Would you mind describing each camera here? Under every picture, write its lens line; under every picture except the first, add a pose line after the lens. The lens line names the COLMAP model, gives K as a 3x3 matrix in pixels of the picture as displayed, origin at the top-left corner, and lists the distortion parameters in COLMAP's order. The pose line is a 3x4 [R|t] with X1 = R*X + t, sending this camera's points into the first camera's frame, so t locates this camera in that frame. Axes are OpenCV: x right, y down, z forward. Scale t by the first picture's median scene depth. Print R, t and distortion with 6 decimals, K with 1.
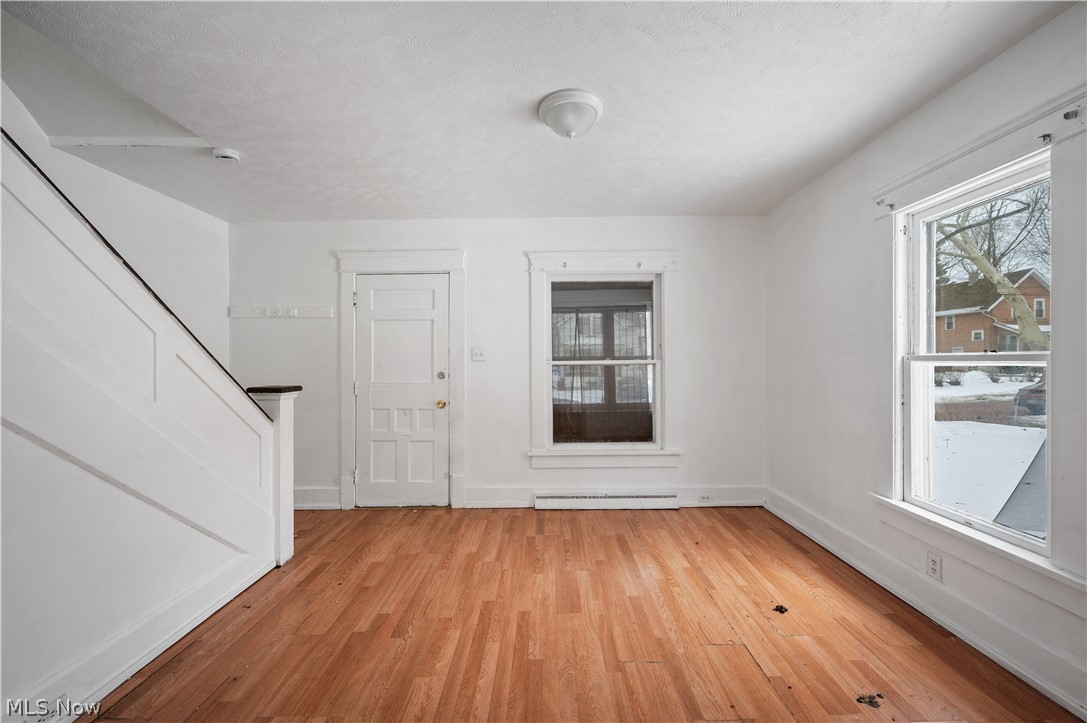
lens RADIAL K [[431.9, 0, 540.7], [0, 431.9, 359.3], [0, 0, 1]] dist [0.001923, -0.000116]
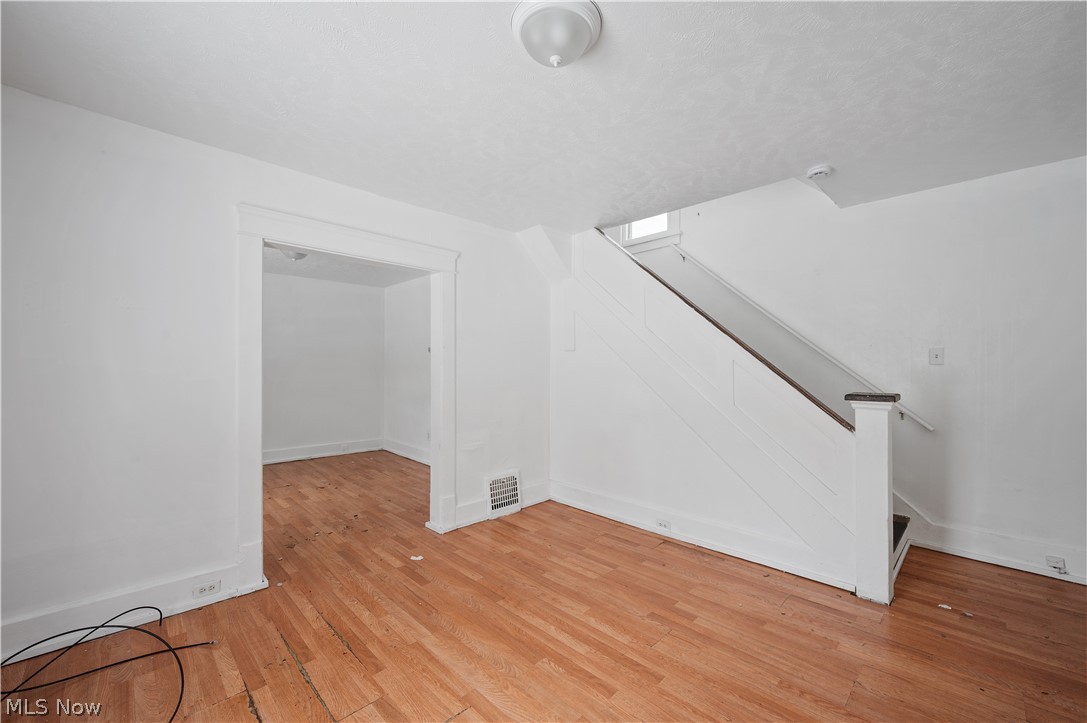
lens RADIAL K [[431.9, 0, 542.4], [0, 431.9, 365.4], [0, 0, 1]] dist [0.001923, -0.000116]
pose [[-0.701452, 0.010690, -0.712637, 0.649276], [0.012335, 0.999920, 0.002858, -0.004747], [0.712610, -0.006785, -0.701527, 1.595046]]
